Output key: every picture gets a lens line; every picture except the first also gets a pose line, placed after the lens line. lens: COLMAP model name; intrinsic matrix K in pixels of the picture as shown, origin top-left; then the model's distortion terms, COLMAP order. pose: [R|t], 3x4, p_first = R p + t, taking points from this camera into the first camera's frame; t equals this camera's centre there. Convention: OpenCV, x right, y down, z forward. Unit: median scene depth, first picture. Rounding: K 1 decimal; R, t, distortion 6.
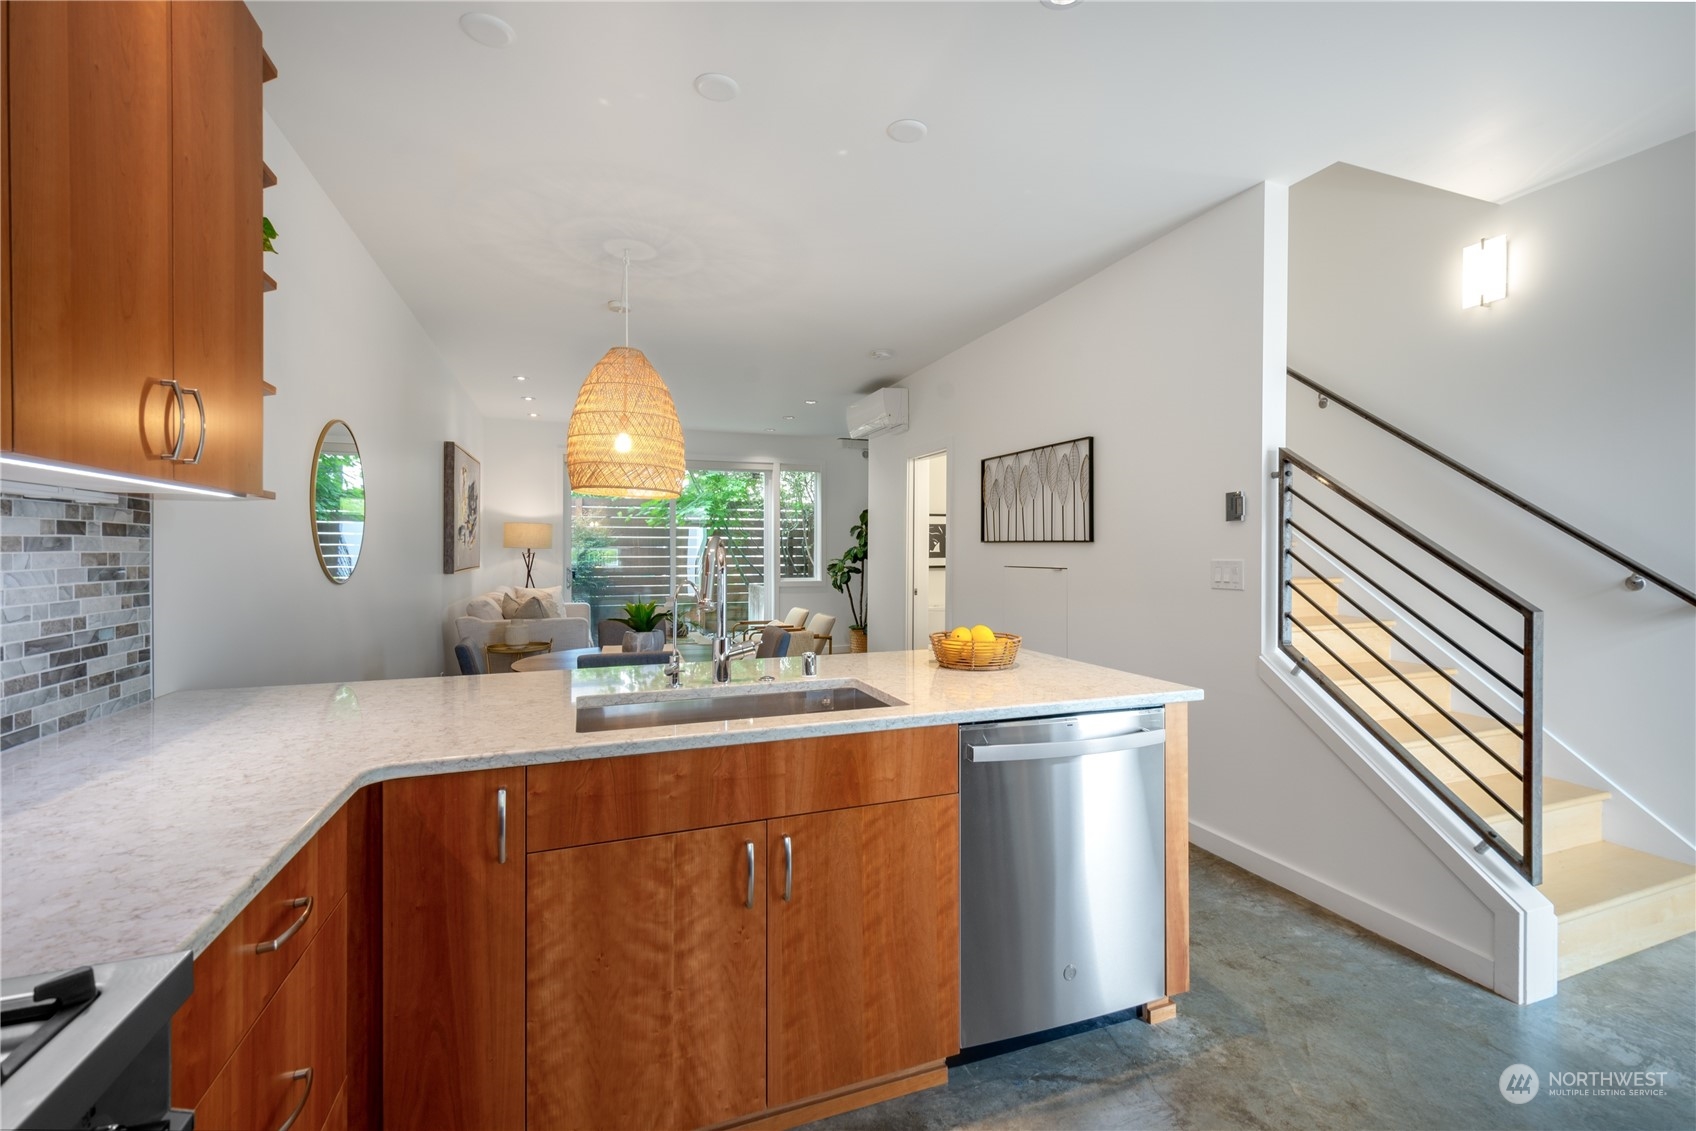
lens RADIAL K [[725.8, 0, 849.4], [0, 725.8, 553.7], [0, 0, 1]] dist [-0.000266, -0.000016]
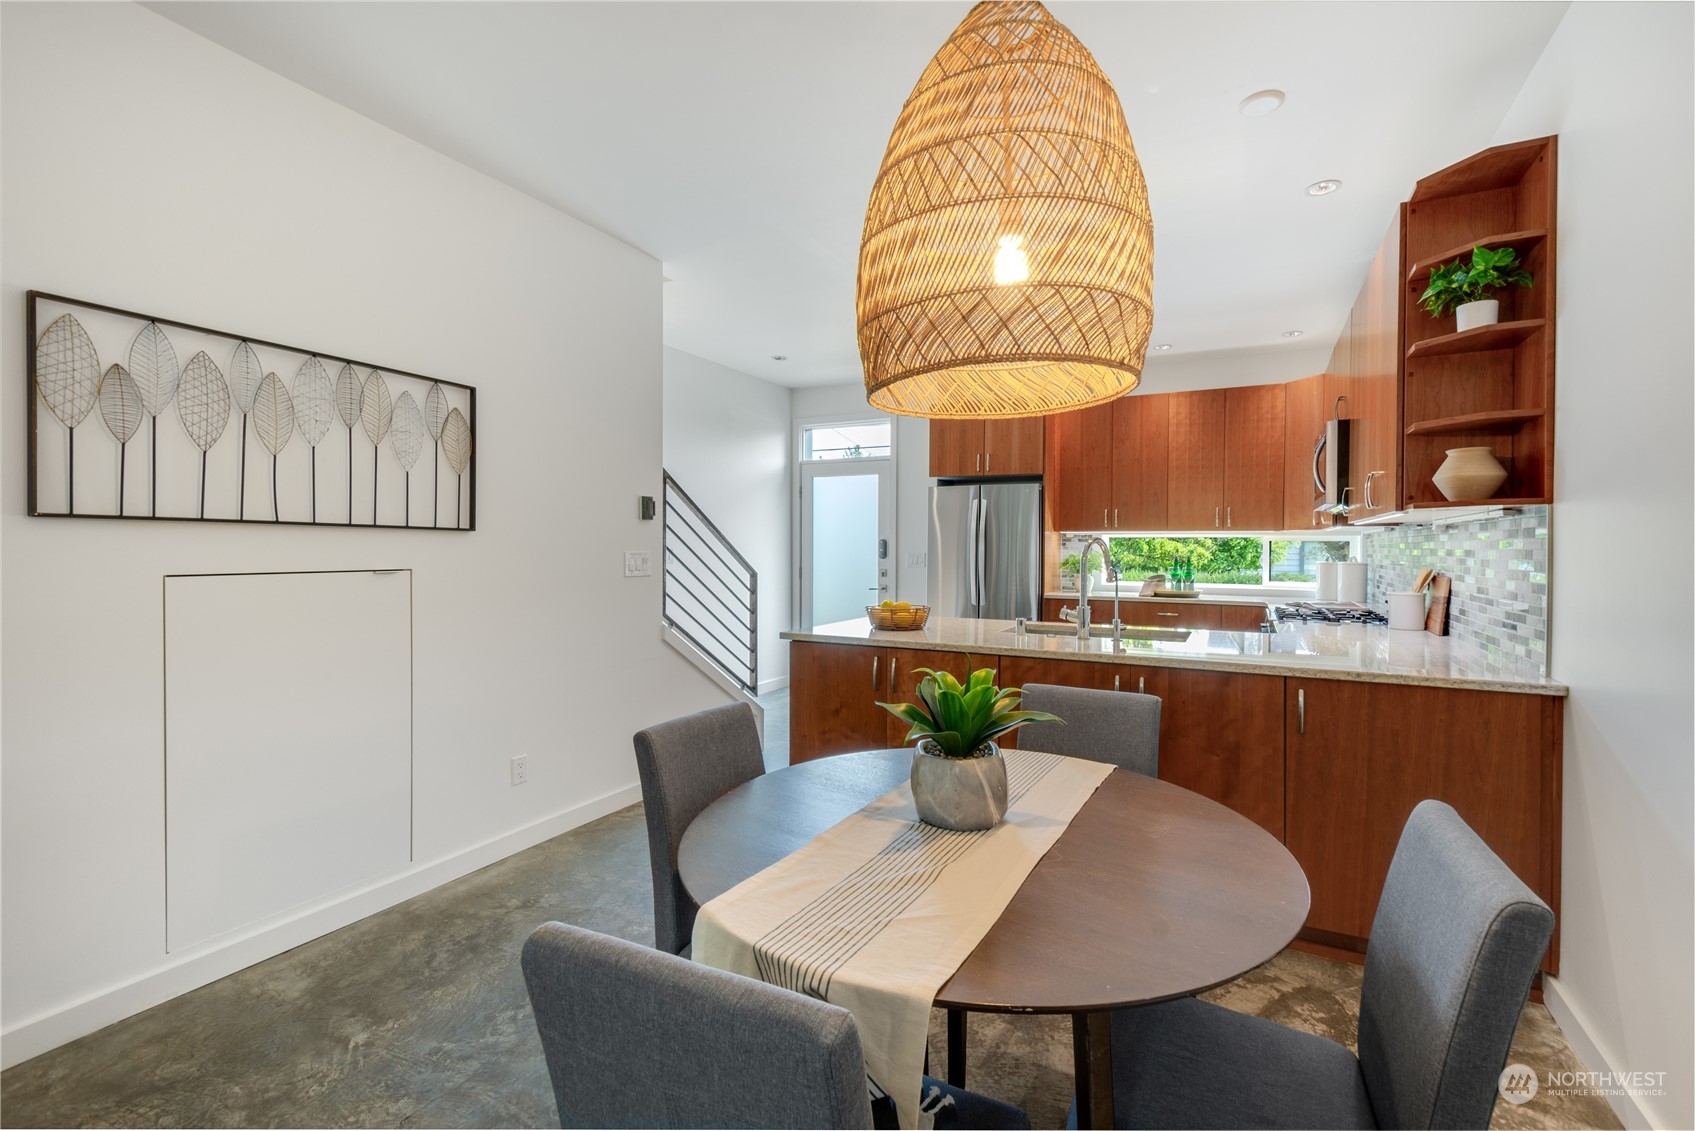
lens RADIAL K [[727.2, 0, 850.8], [0, 727.2, 562.0], [0, 0, 1]] dist [0.000888, 0.000102]
pose [[-0.663971, -0.017220, 0.747560, -0.472396], [-0.000173, 0.999738, 0.022875, -0.001303], [-0.747758, 0.015059, -0.663800, 1.181507]]
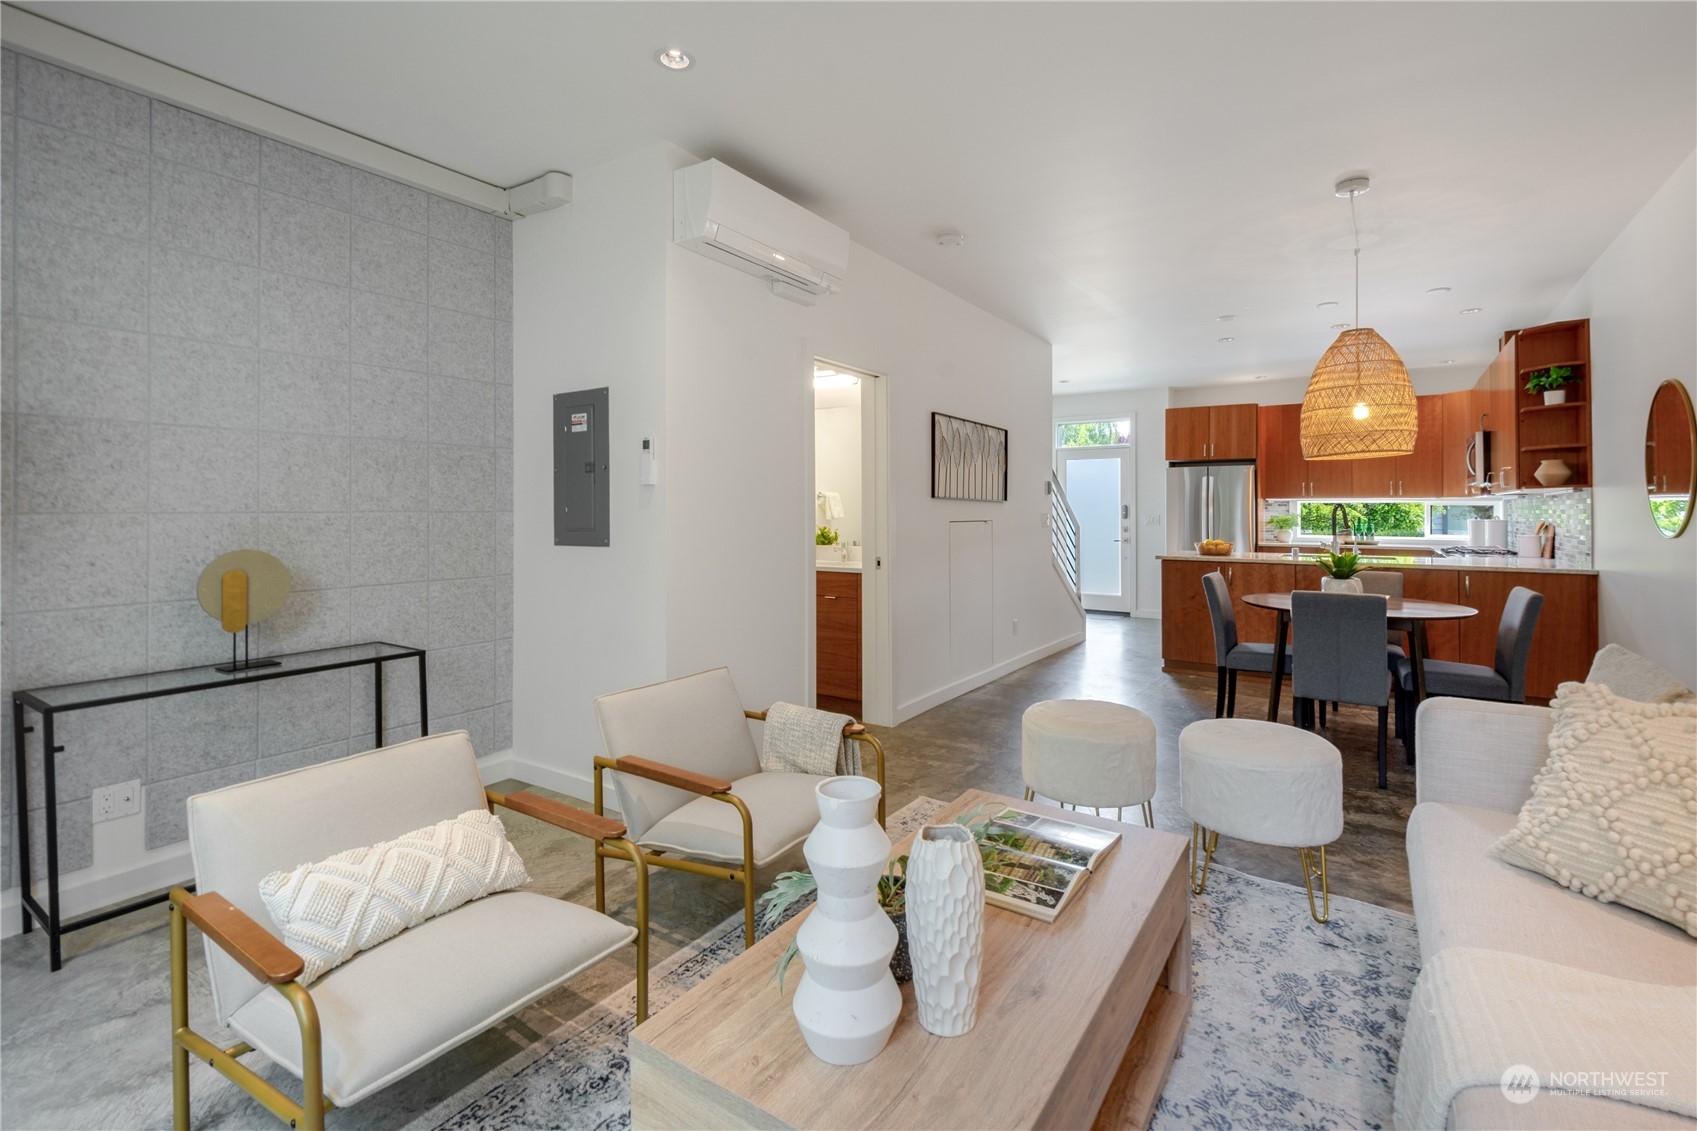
lens RADIAL K [[758.8, 0, 844.4], [0, 758.8, 509.5], [0, 0, 1]] dist [0.000641, -0.000037]
pose [[-0.577106, 0.003818, 0.816660, -0.717606], [0.002863, 0.999992, -0.002652, 0.002859], [-0.816664, 0.000808, -0.577113, 2.121640]]
